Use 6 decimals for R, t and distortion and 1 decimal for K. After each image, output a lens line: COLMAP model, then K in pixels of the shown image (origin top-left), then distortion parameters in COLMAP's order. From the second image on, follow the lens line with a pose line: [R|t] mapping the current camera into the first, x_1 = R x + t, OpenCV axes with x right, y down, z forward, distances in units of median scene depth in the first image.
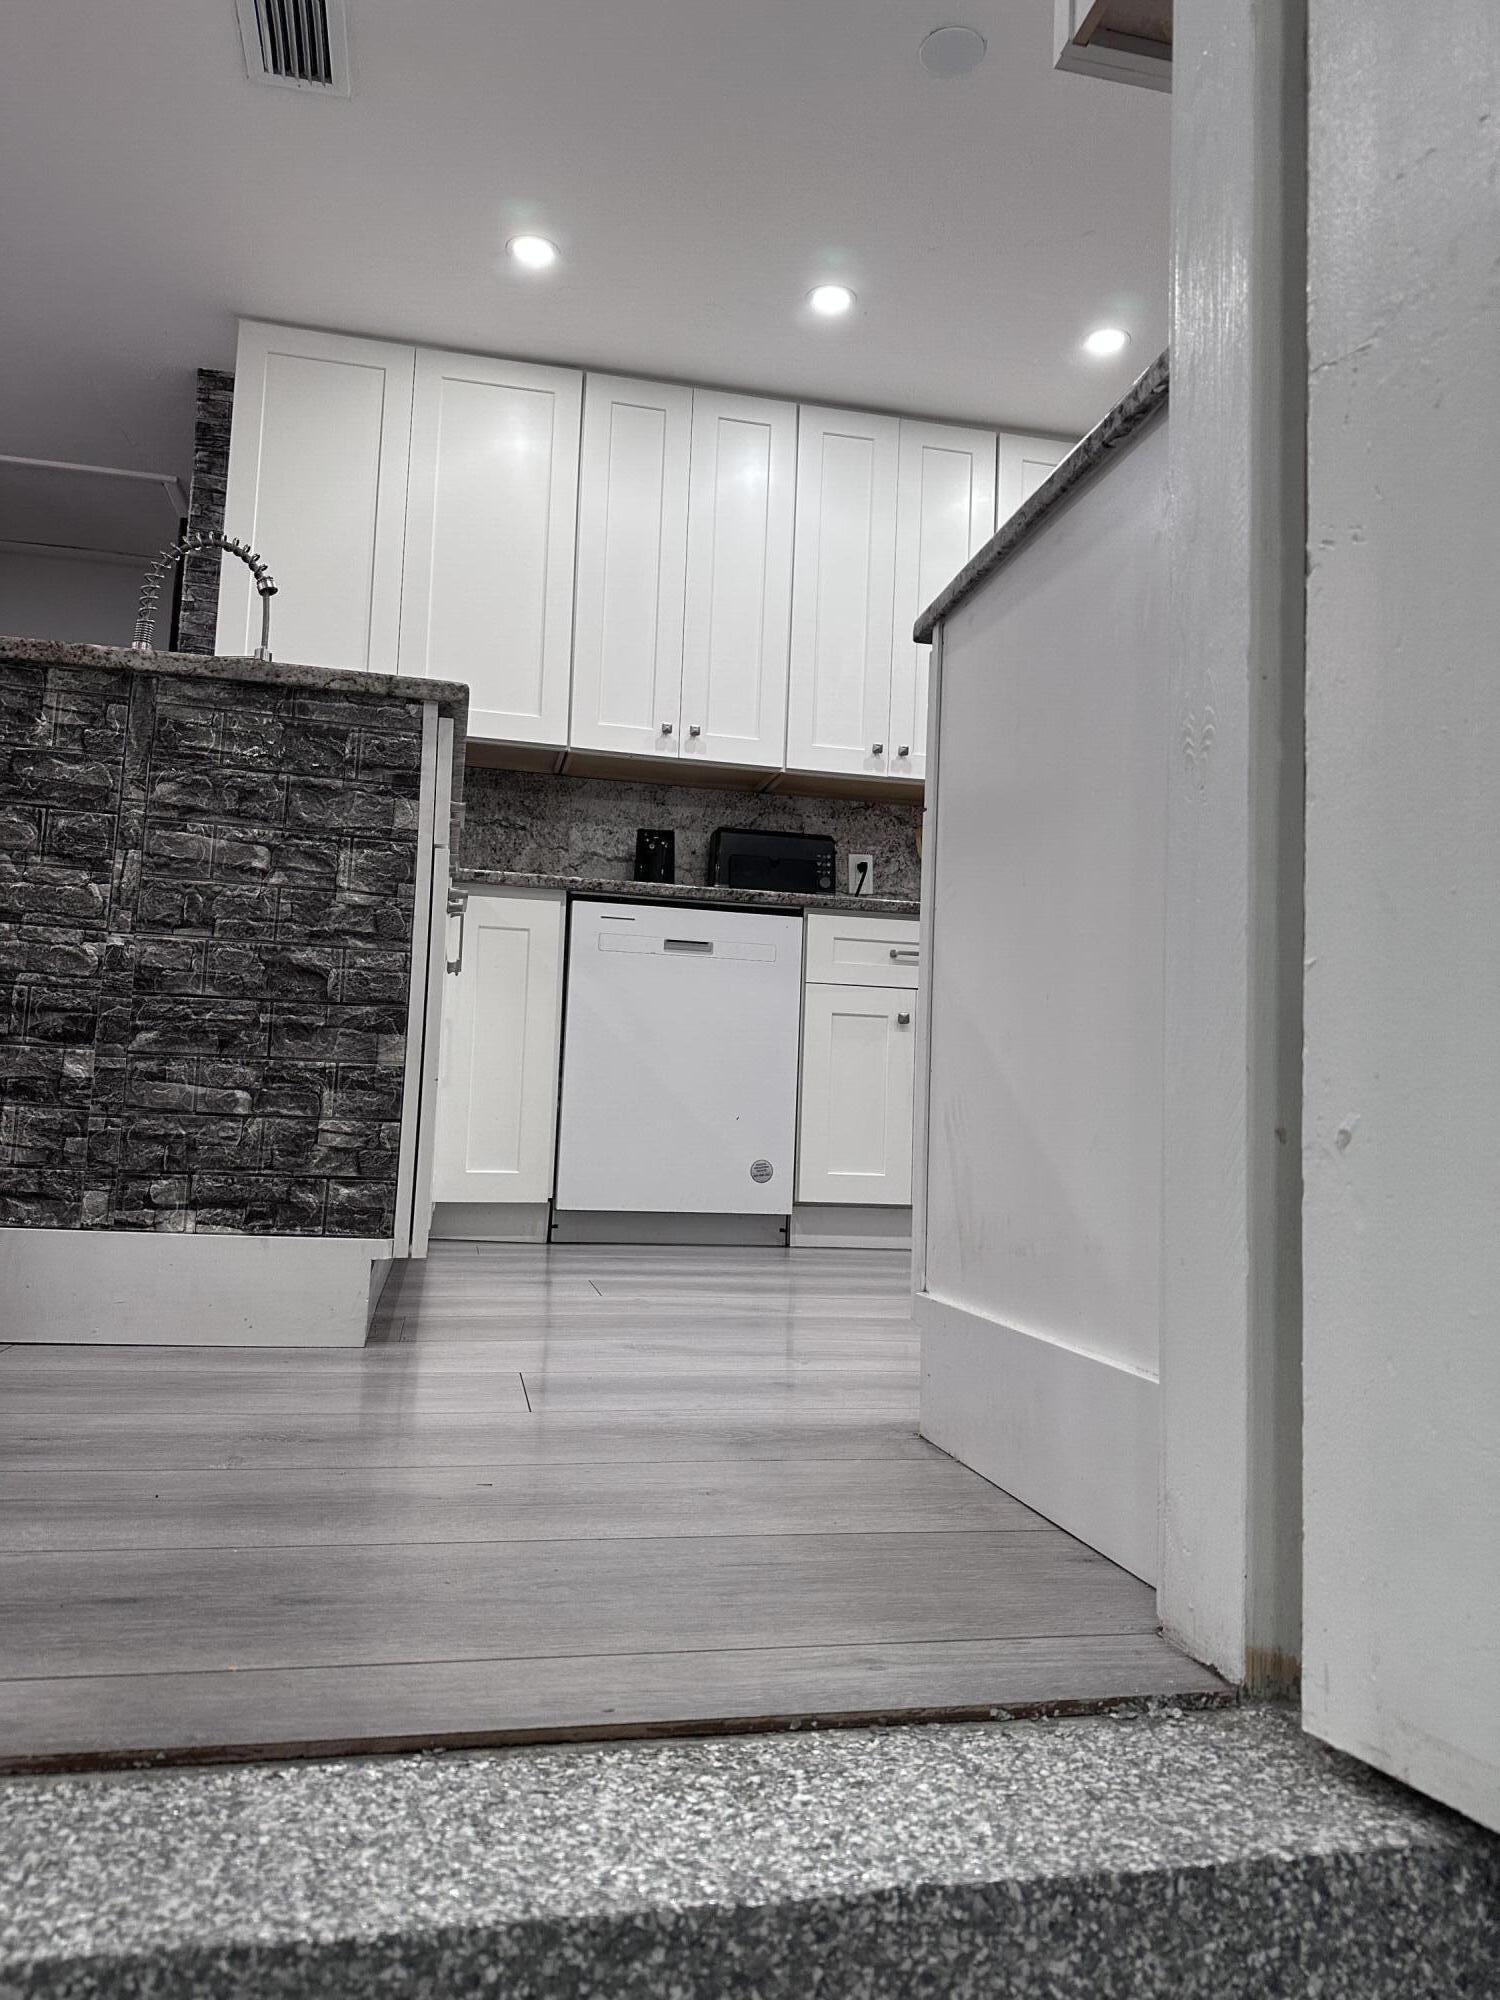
lens RADIAL K [[1436.8, 0, 750.0], [0, 1436.8, 1000.0], [0, 0, 1]] dist [0.007670, -0.004441]
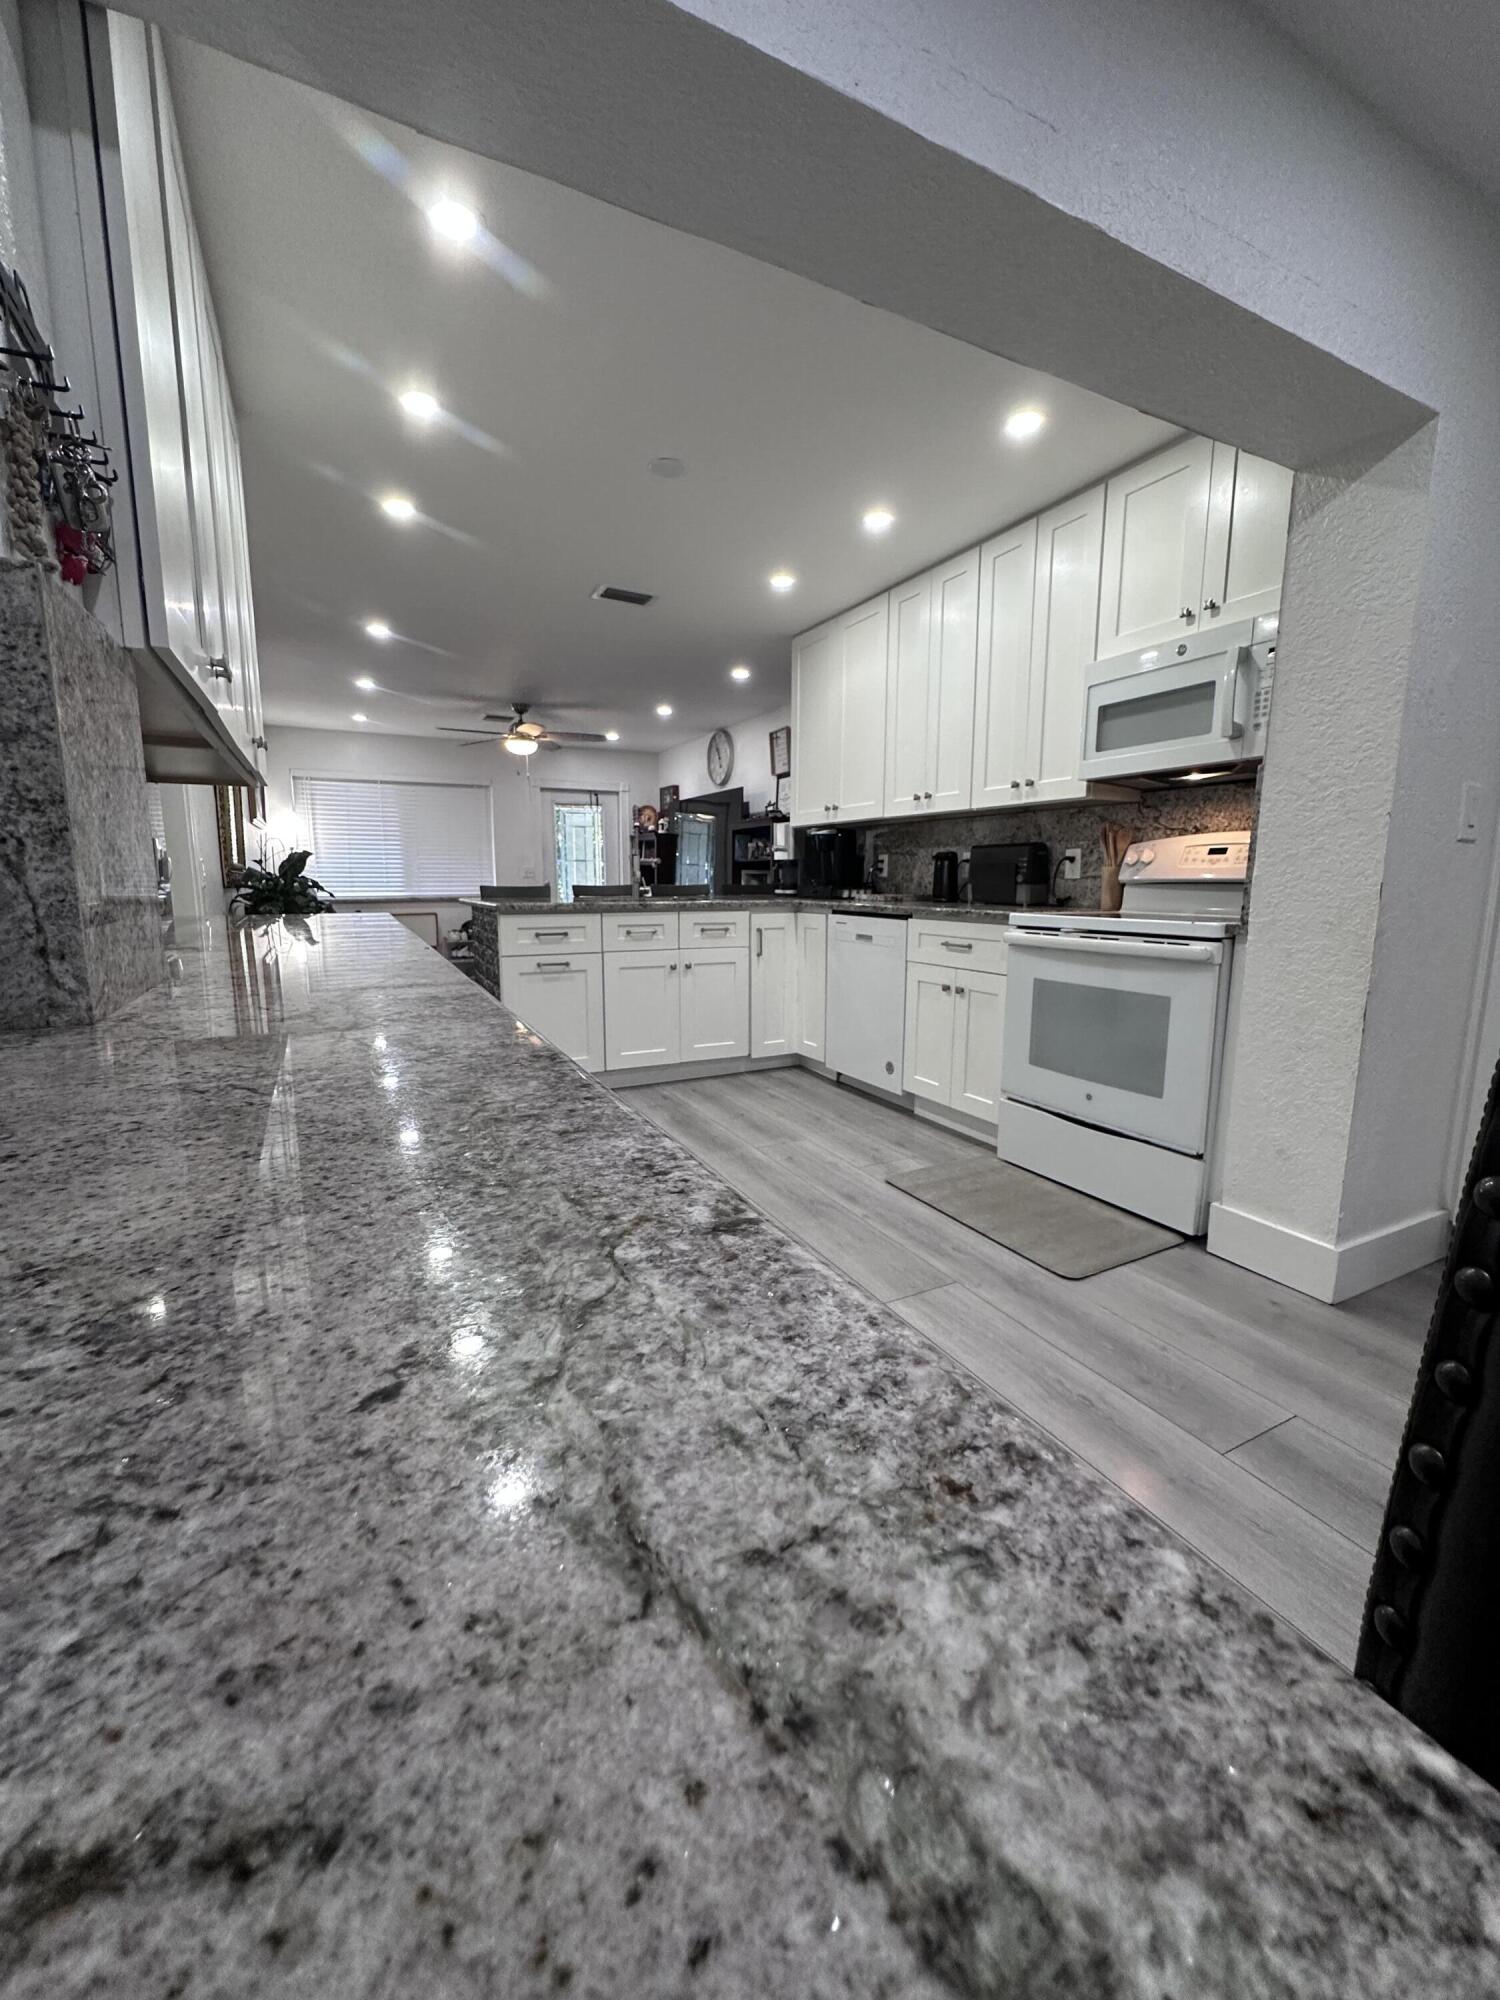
lens RADIAL K [[803.0, 0, 750.0], [0, 803.0, 1000.0], [0, 0, 1]] dist [-0.006417, 0.000176]
pose [[0.247326, 0.111368, -0.962511, 0.815241], [0.094034, 0.985925, 0.138240, -0.102999], [0.964359, -0.124699, 0.233372, 0.556900]]
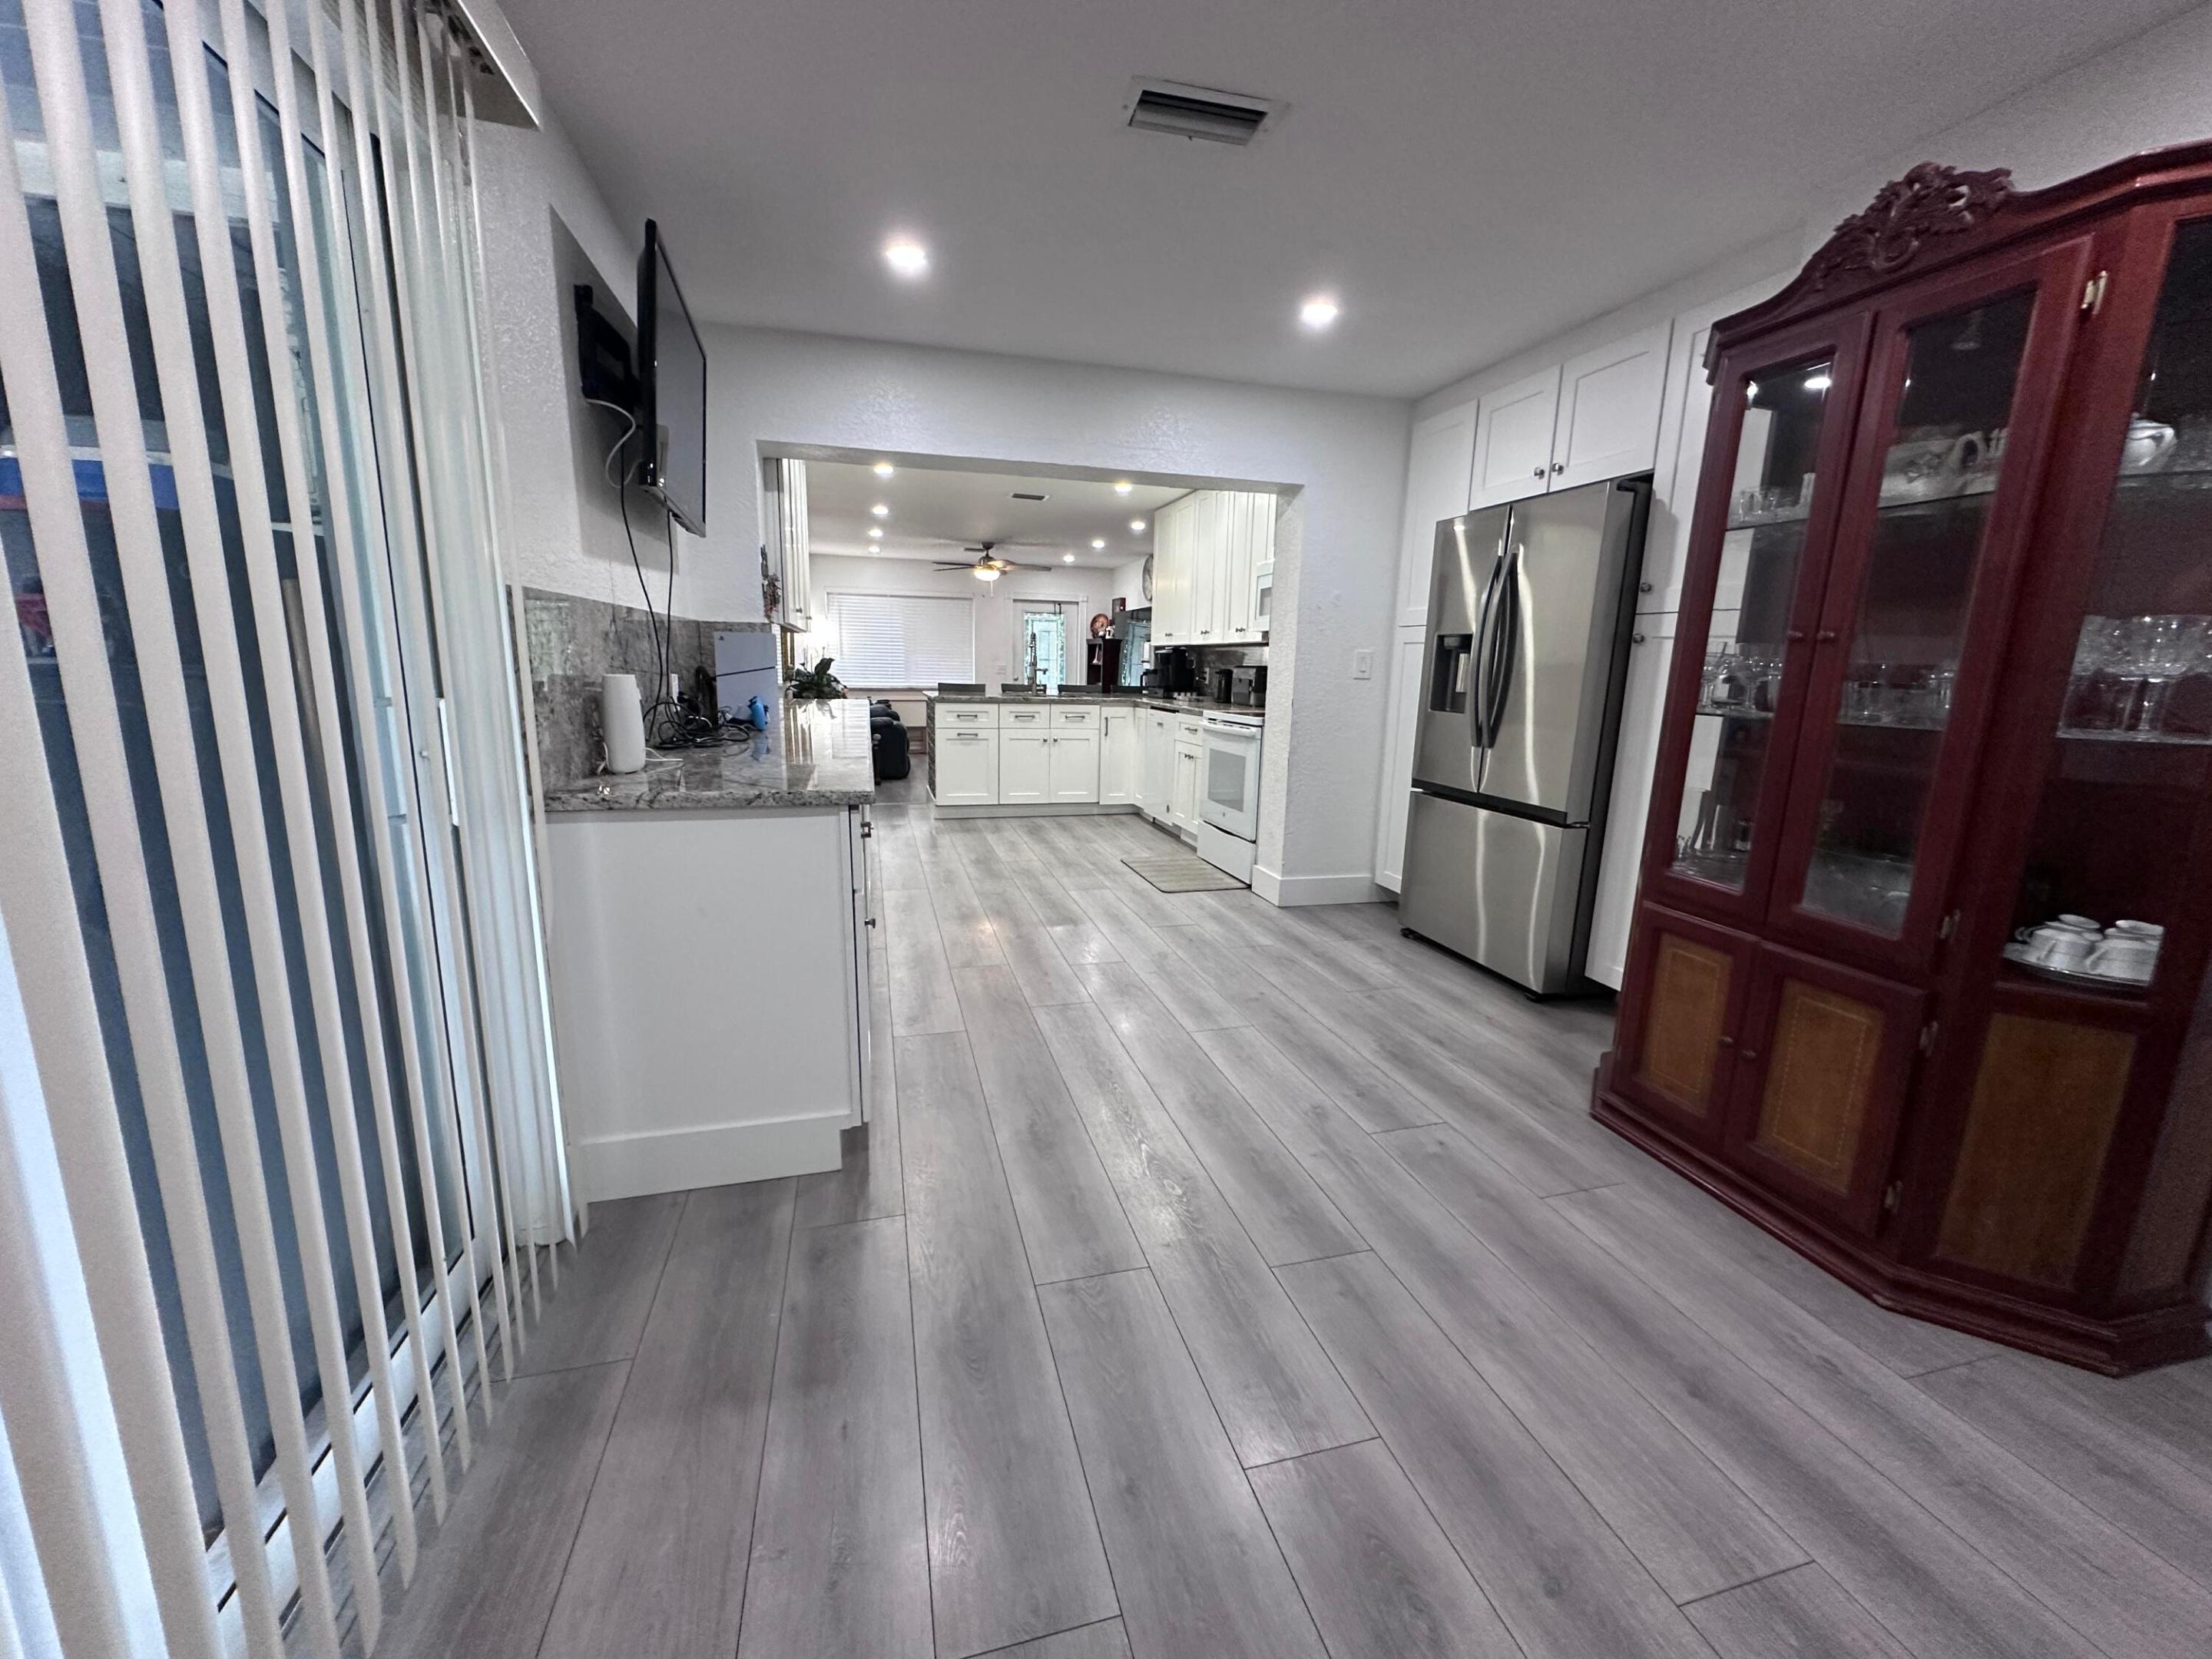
lens RADIAL K [[884.0, 0, 1106.0], [0, 884.0, 829.5], [0, 0, 1]] dist [-0.003279, 0.000344]
pose [[0.039958, 0.148005, -0.988179, 1.509823], [0.068615, 0.986228, 0.150487, -0.092693], [0.996843, -0.073817, 0.029252, 0.750387]]
